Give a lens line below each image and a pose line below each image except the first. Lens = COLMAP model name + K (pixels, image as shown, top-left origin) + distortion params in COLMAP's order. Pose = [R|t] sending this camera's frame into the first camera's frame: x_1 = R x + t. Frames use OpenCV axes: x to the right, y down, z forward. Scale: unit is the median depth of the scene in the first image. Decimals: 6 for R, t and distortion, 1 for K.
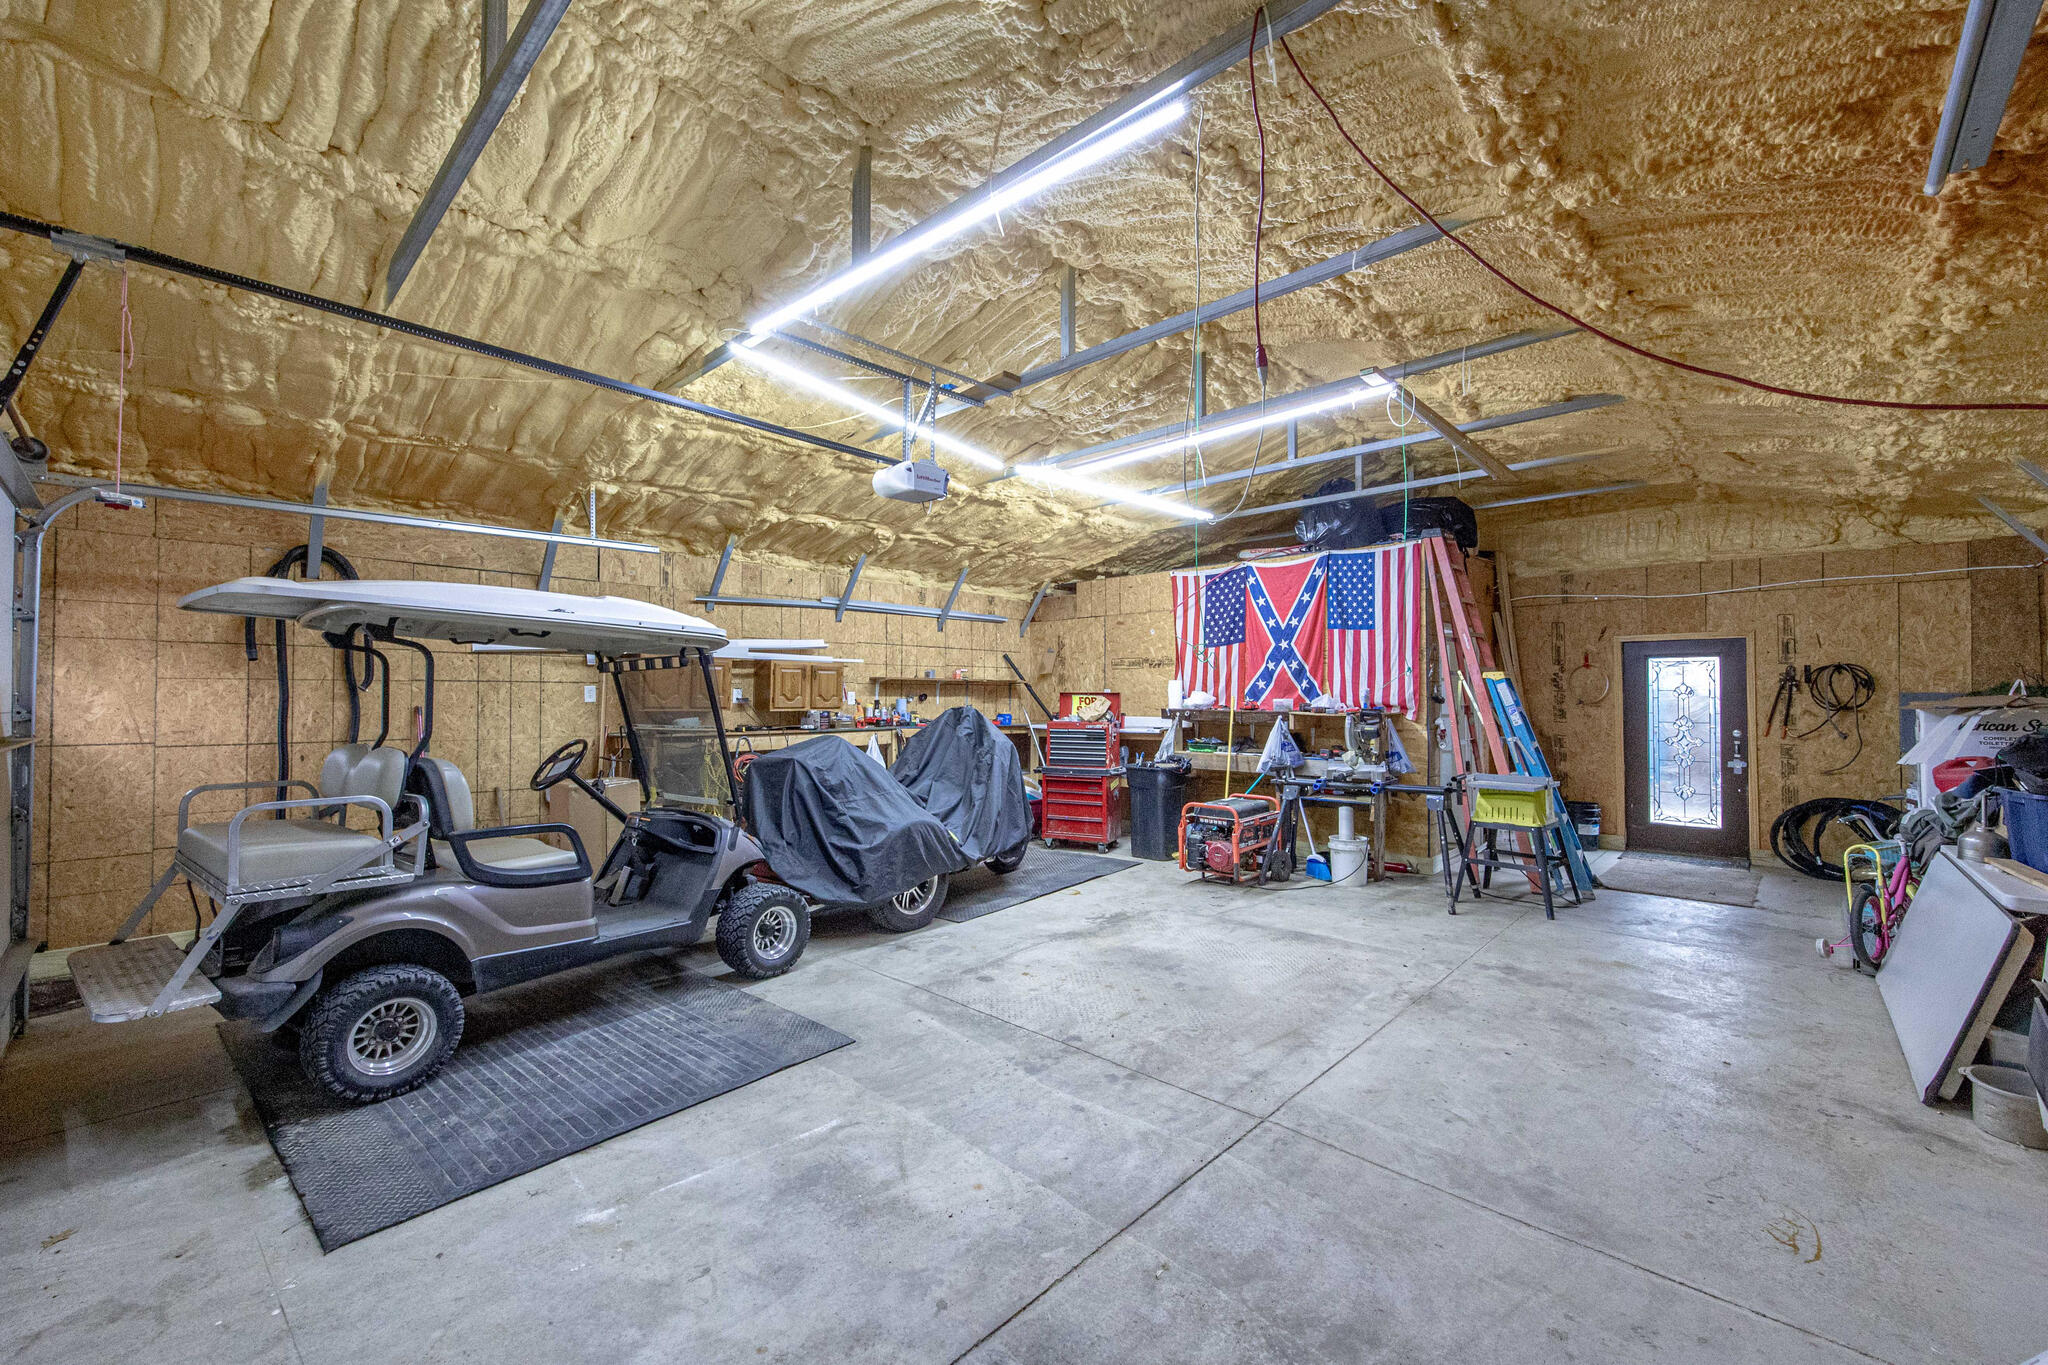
lens RADIAL K [[835.8, 0, 1032.1], [0, 835.8, 687.6], [0, 0, 1]] dist [0.001130, 0.000048]
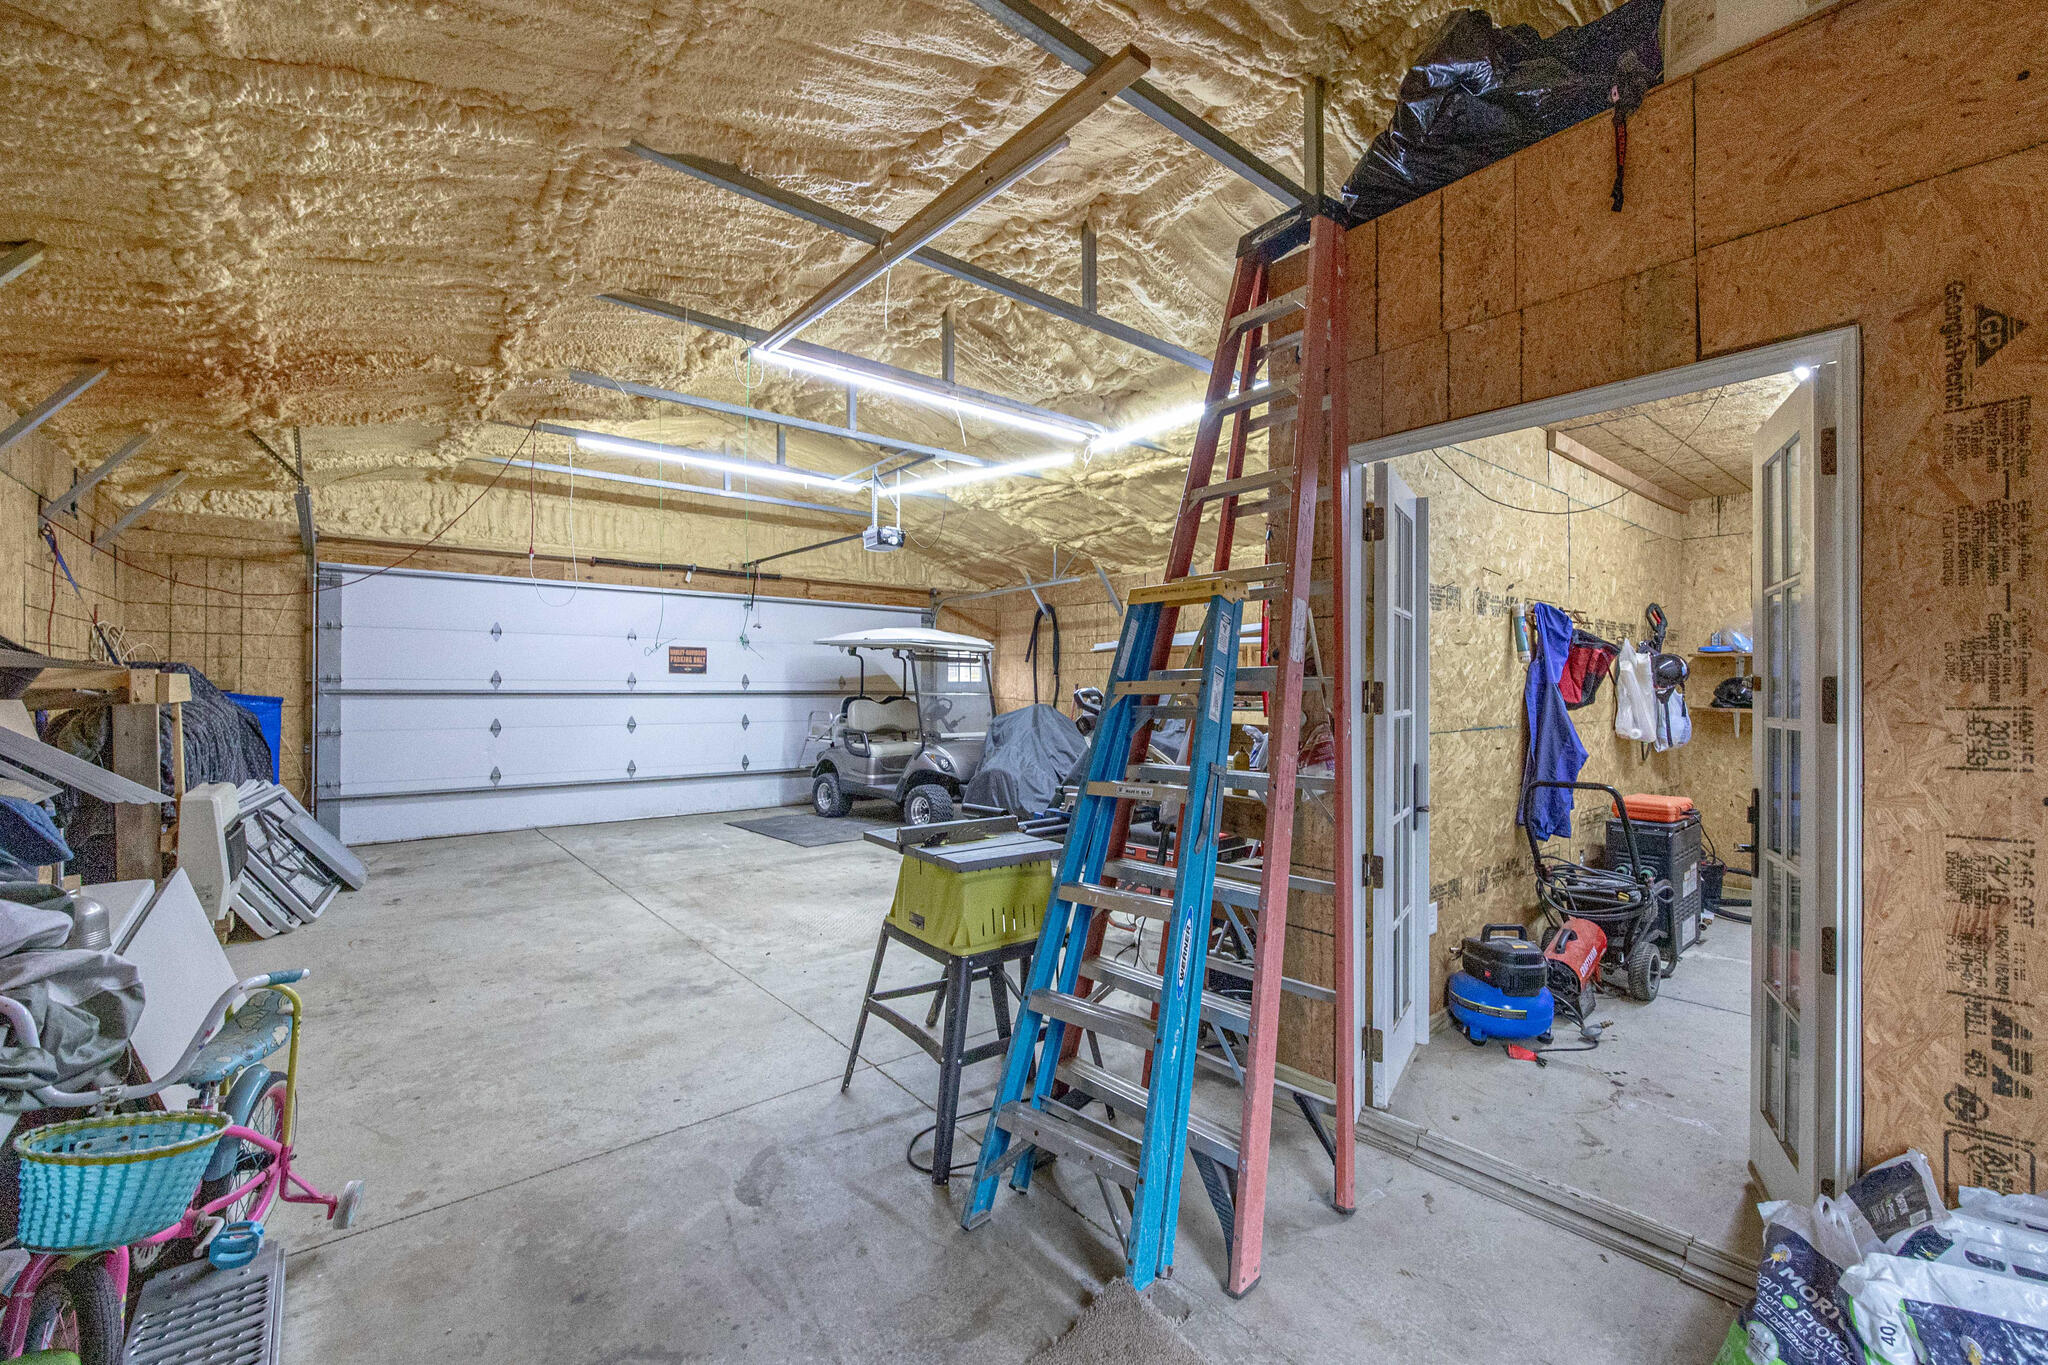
lens RADIAL K [[835.8, 0, 1040.3], [0, 835.8, 682.3], [0, 0, 1]] dist [0.001130, 0.000048]
pose [[-0.119963, -0.001923, -0.992776, 1.374304], [0.004879, 0.999985, -0.002527, 0.032542], [0.992766, -0.005147, -0.119952, 1.451469]]
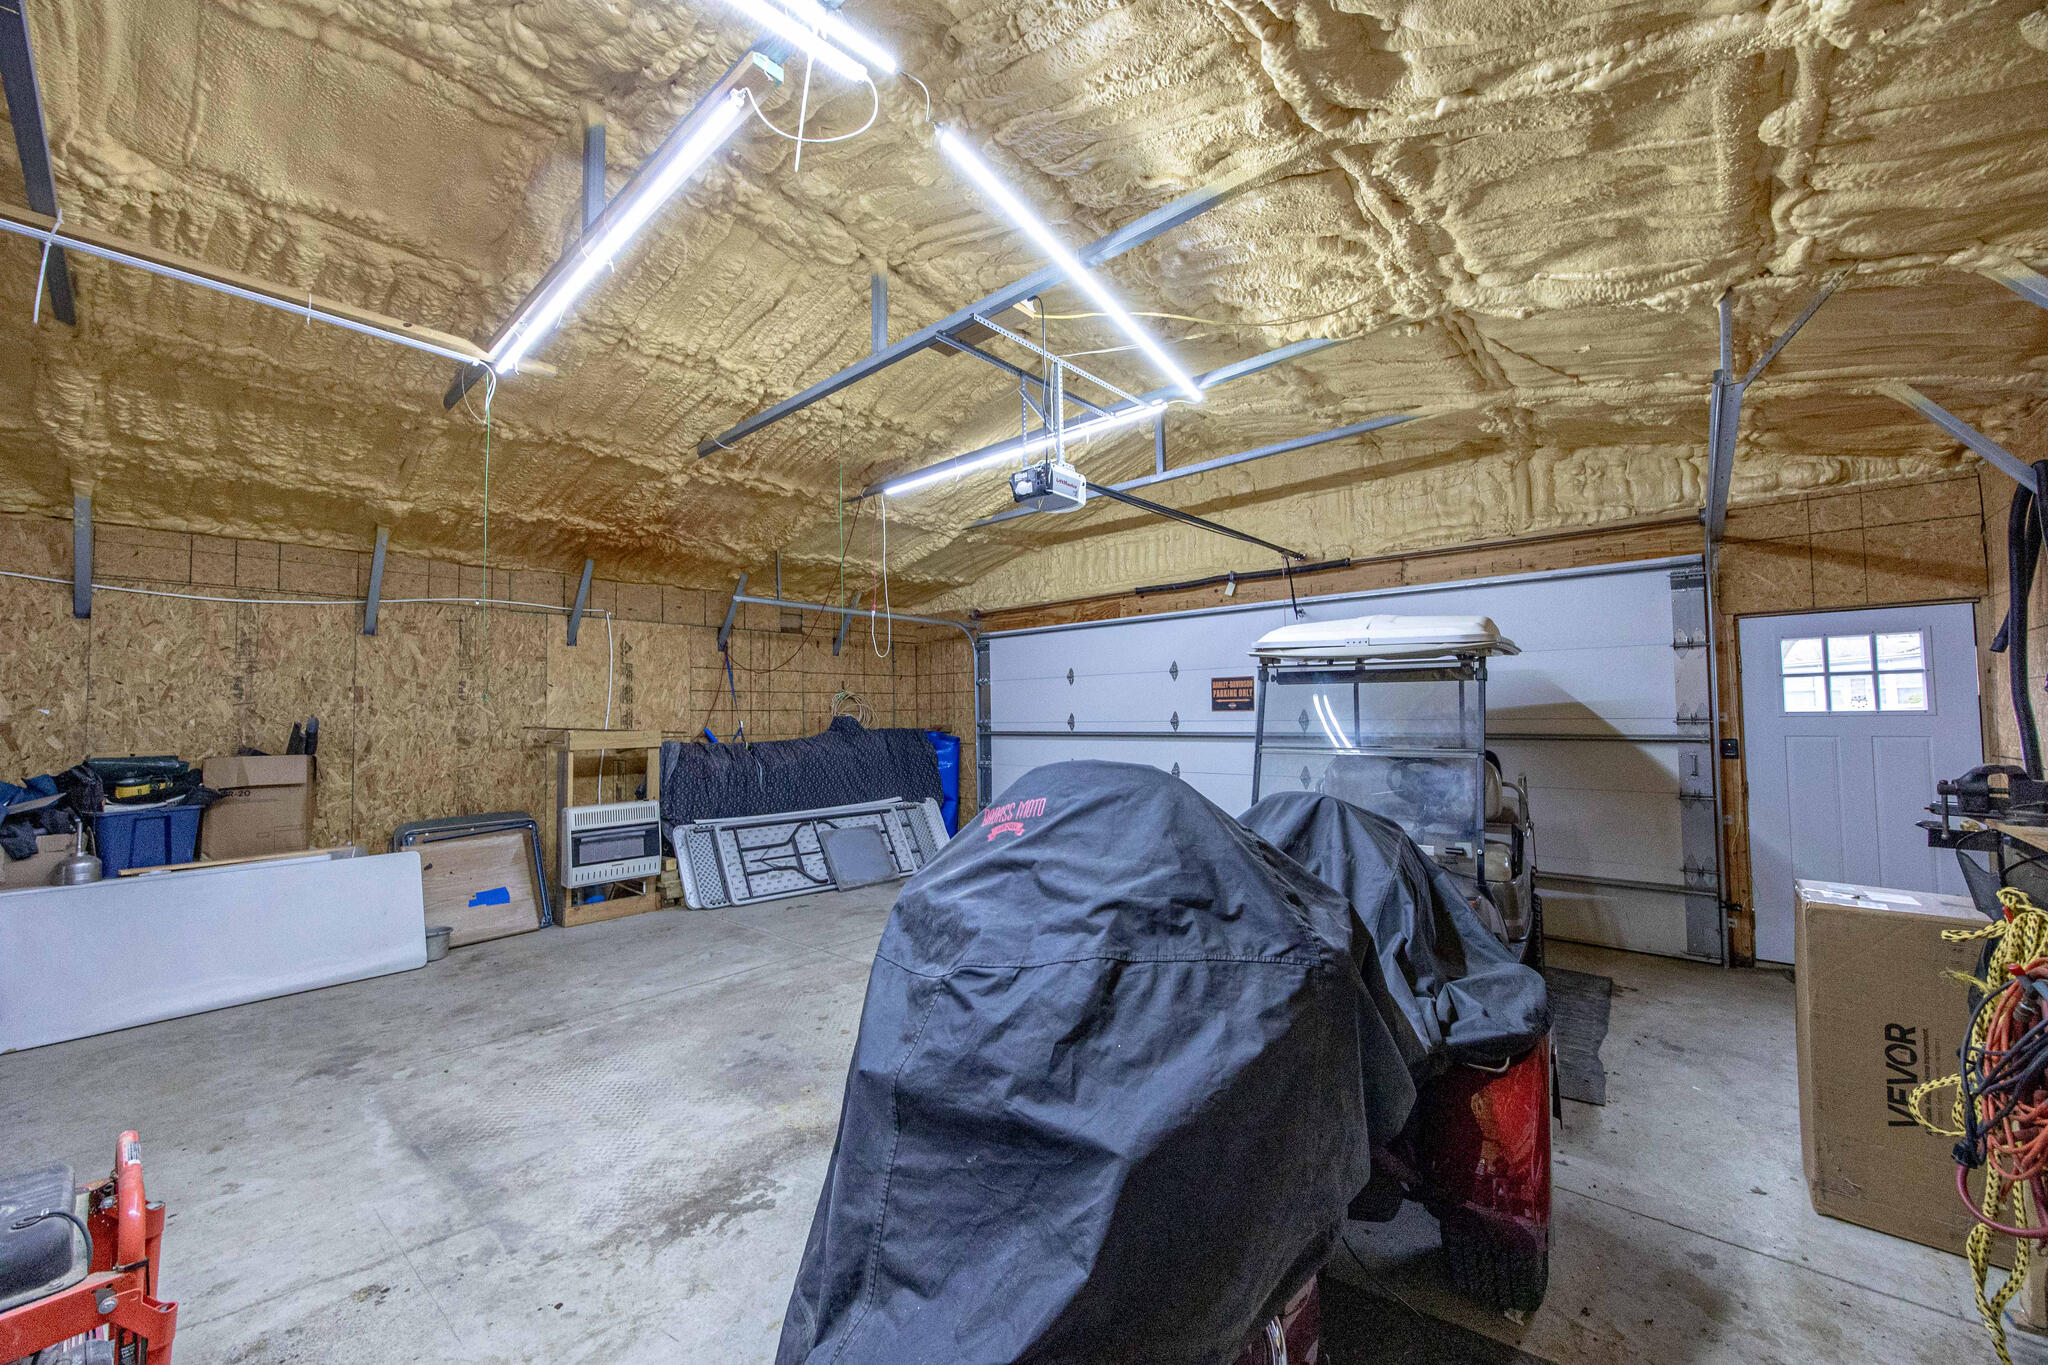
lens RADIAL K [[770.6, 0, 1034.1], [0, 770.6, 685.1], [0, 0, 1]] dist [0.000277, -0.000054]
pose [[-0.998683, 0.019024, -0.047645, -0.081073], [0.021409, 0.998517, -0.050059, 0.017966], [0.046622, -0.051013, -0.997609, 1.811934]]
